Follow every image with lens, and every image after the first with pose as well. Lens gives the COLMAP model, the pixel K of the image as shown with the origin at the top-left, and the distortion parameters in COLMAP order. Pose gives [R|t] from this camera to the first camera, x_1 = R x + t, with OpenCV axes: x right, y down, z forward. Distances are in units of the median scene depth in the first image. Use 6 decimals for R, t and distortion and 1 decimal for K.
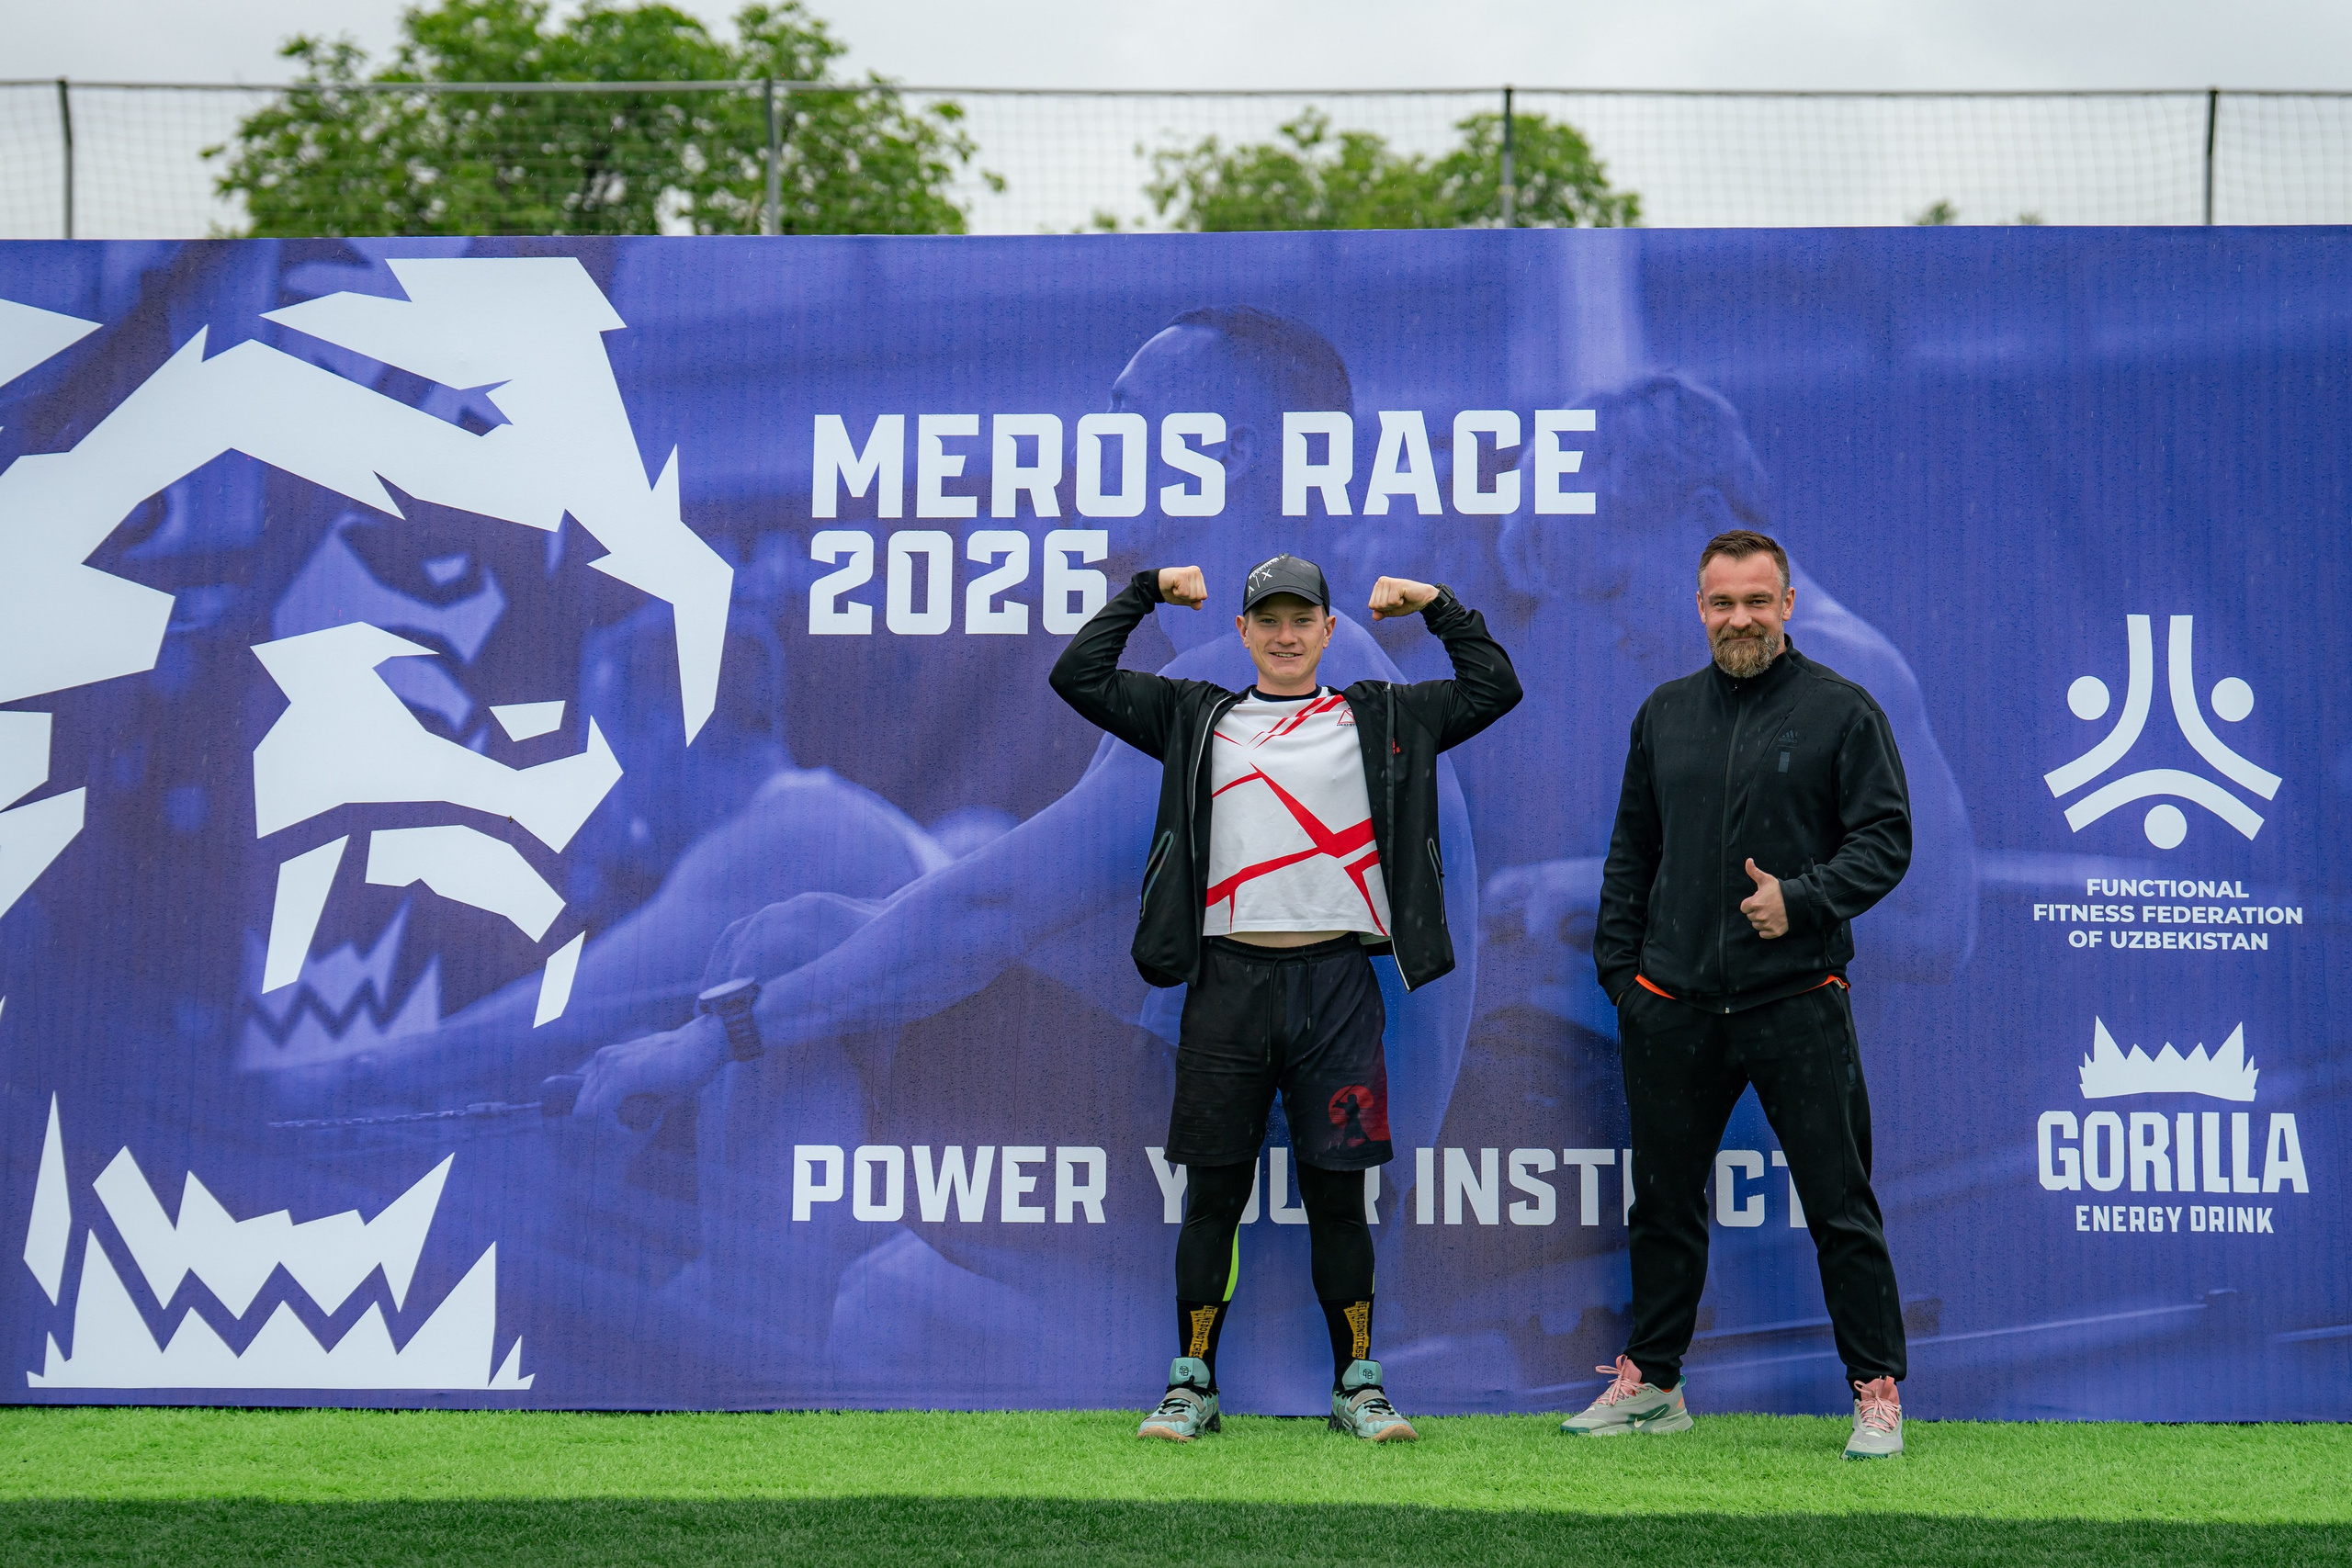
lens RADIAL K [[6187.6, 0, 1176.2], [0, 6187.6, 790.3], [0, 0, 1]] dist [0.244823, 0.000000]
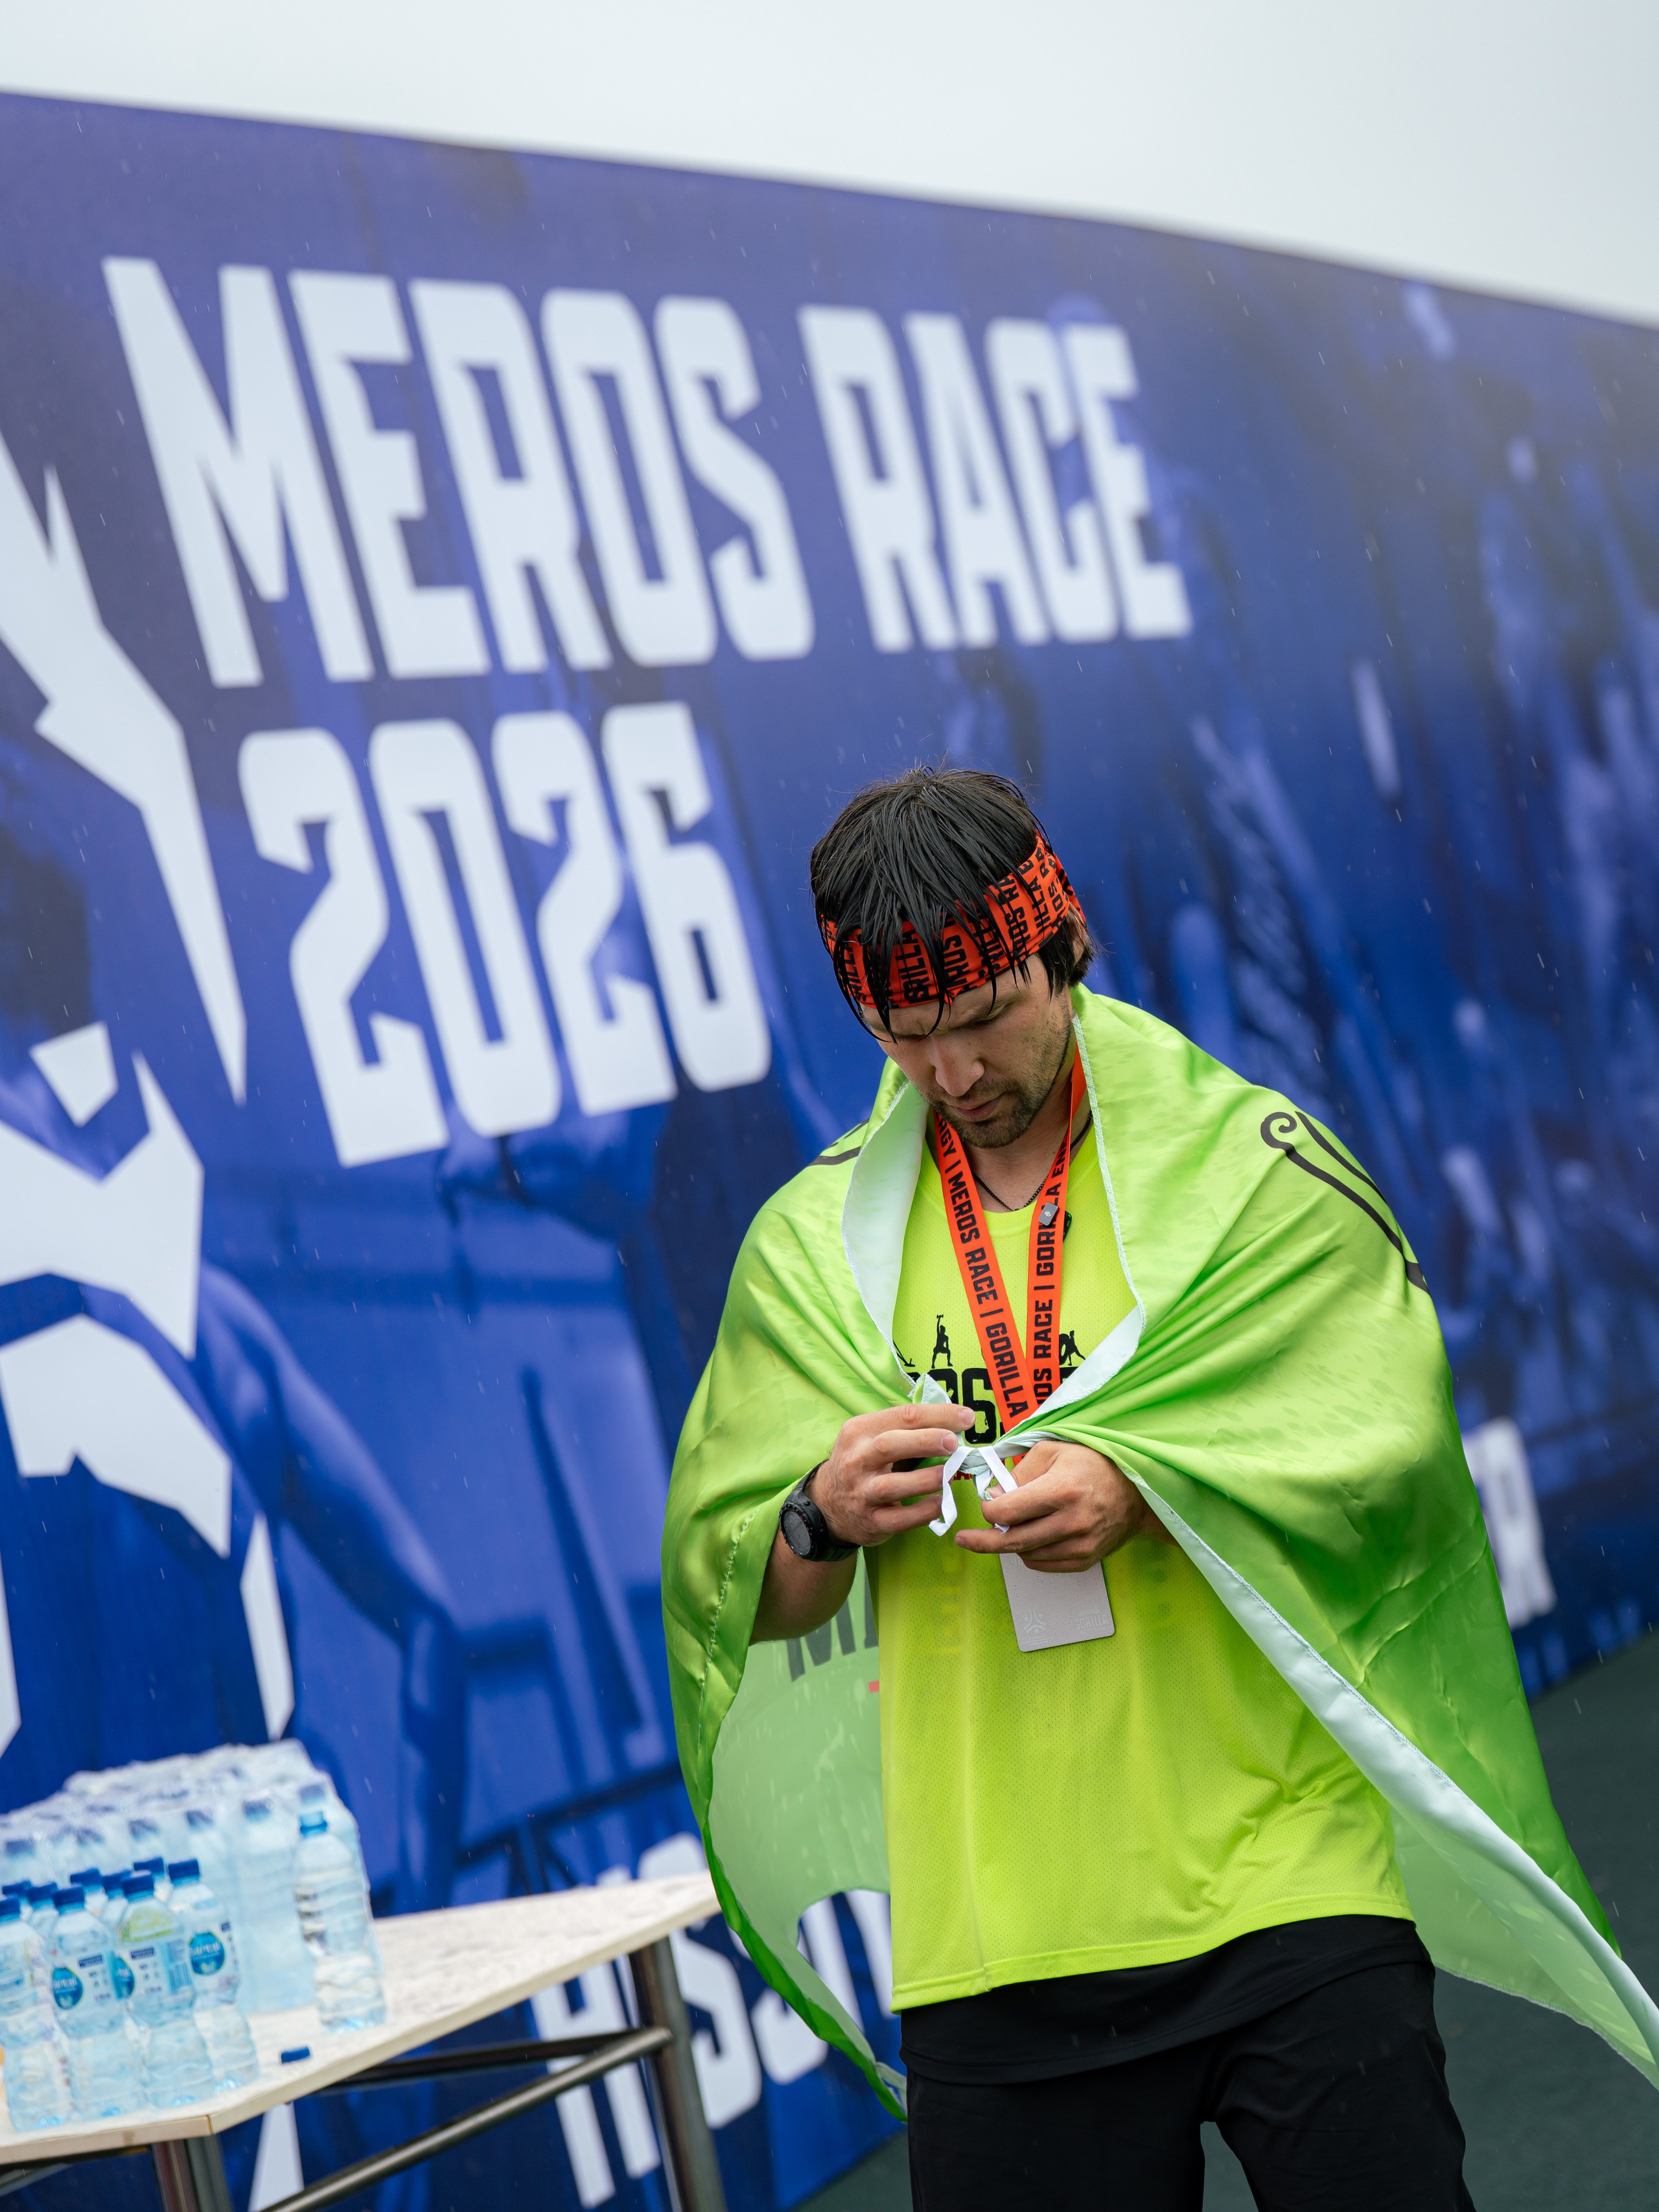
lens RADIAL K [[6760.3, 0, 830.1], [0, 6760.3, 1098.8], [0, 0, 1]] dist [0.319044, 0.000000]
pose [[0.328320, -0.076424, 0.941470, -0.301746], [0.066422, 0.996122, 0.057697, -0.041601], [-0.942228, 0.043591, 0.332123, 0.890815]]
